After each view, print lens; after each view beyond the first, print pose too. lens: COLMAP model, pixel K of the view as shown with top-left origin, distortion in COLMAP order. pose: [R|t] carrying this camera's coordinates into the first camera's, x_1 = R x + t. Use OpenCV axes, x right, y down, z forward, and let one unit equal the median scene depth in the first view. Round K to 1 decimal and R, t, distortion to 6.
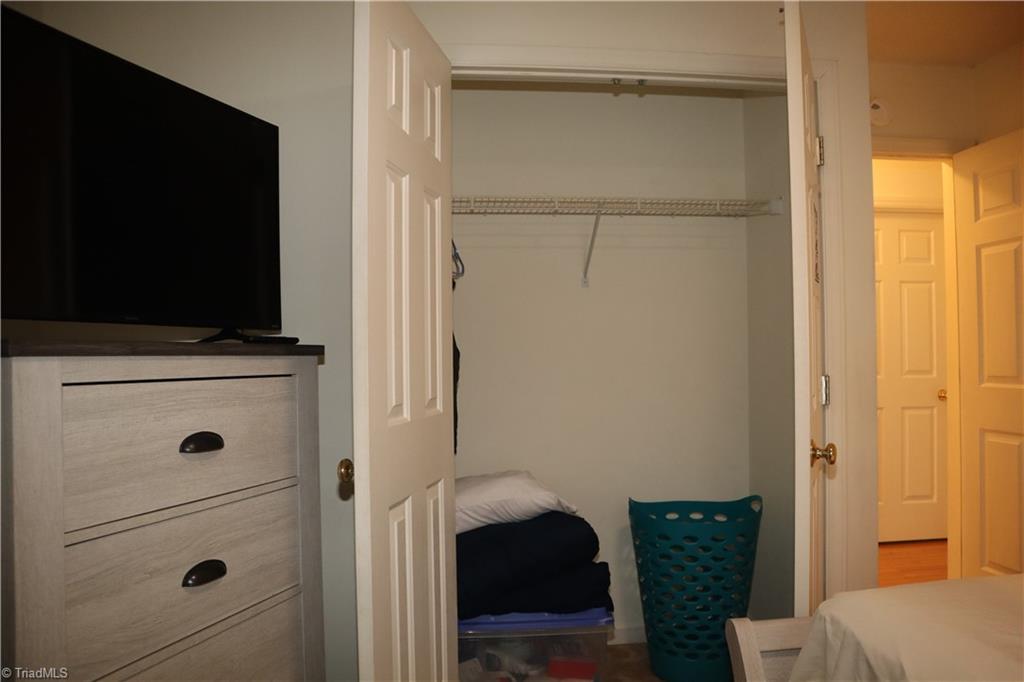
lens RADIAL K [[703.4, 0, 512.0], [0, 703.4, 341.0], [0, 0, 1]] dist [-0.125676, 0.079328]
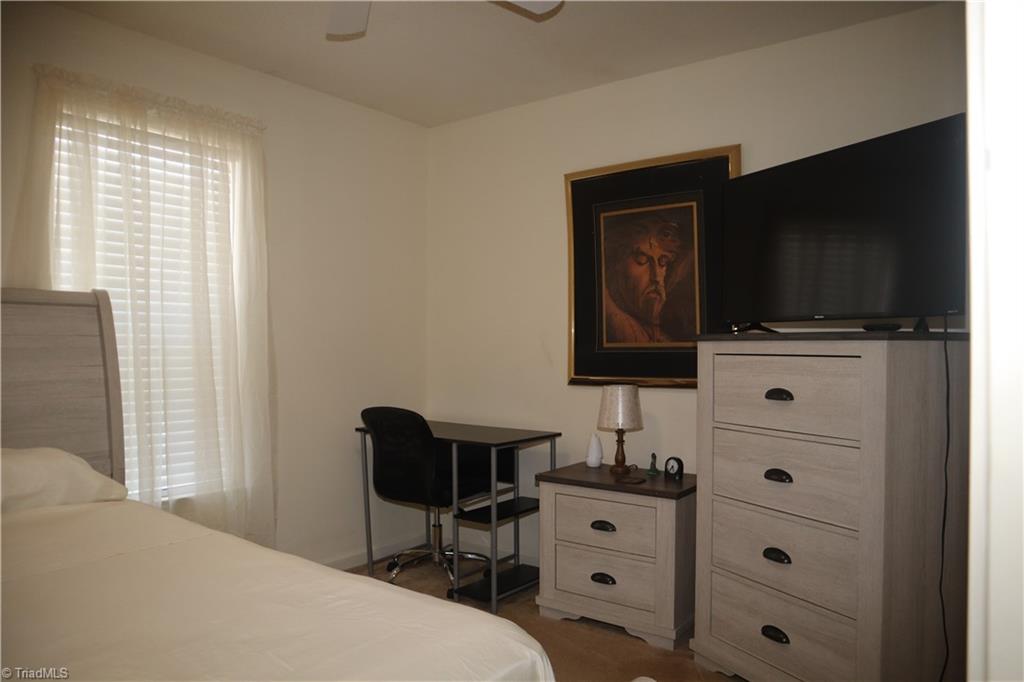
lens RADIAL K [[703.4, 0, 512.0], [0, 703.4, 341.0], [0, 0, 1]] dist [-0.125676, 0.079328]
pose [[-0.668043, 0.001772, -0.744121, 1.144044], [0.015843, 0.999804, -0.011842, 0.030478], [0.743954, -0.019700, -0.667940, 1.580712]]
